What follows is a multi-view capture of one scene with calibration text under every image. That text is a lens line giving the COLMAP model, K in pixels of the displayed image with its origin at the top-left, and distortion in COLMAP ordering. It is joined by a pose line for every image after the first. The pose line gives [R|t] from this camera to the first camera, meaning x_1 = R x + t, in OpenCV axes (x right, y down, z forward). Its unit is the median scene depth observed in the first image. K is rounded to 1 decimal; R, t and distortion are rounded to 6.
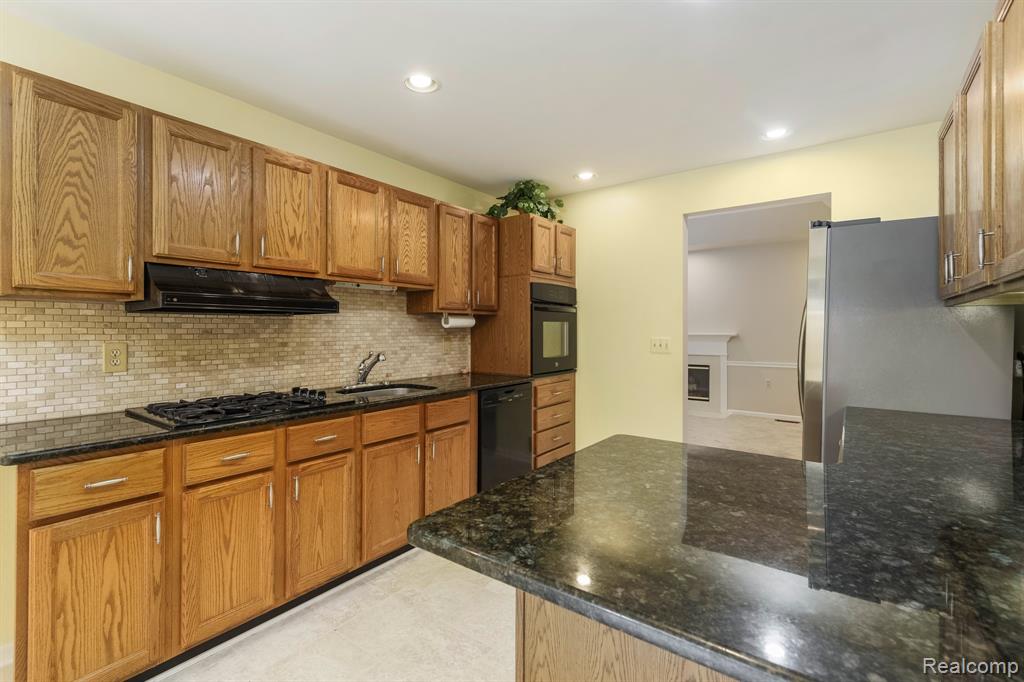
lens RADIAL K [[462.3, 0, 513.5], [0, 462.3, 336.5], [0, 0, 1]] dist [0.004176, 0.001824]
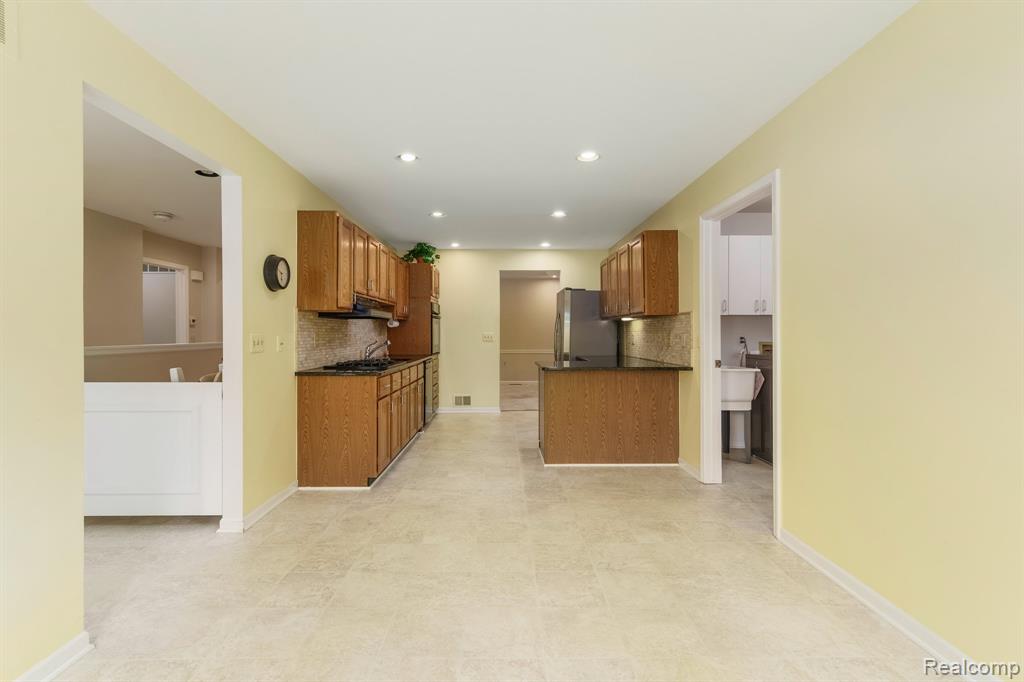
lens RADIAL K [[462.3, 0, 506.4], [0, 462.3, 338.4], [0, 0, 1]] dist [0.004176, 0.001824]
pose [[0.804379, -0.007483, 0.594070, -1.028641], [0.010884, 0.999938, -0.002143, 0.038223], [-0.594017, 0.008189, 0.804411, -0.790131]]
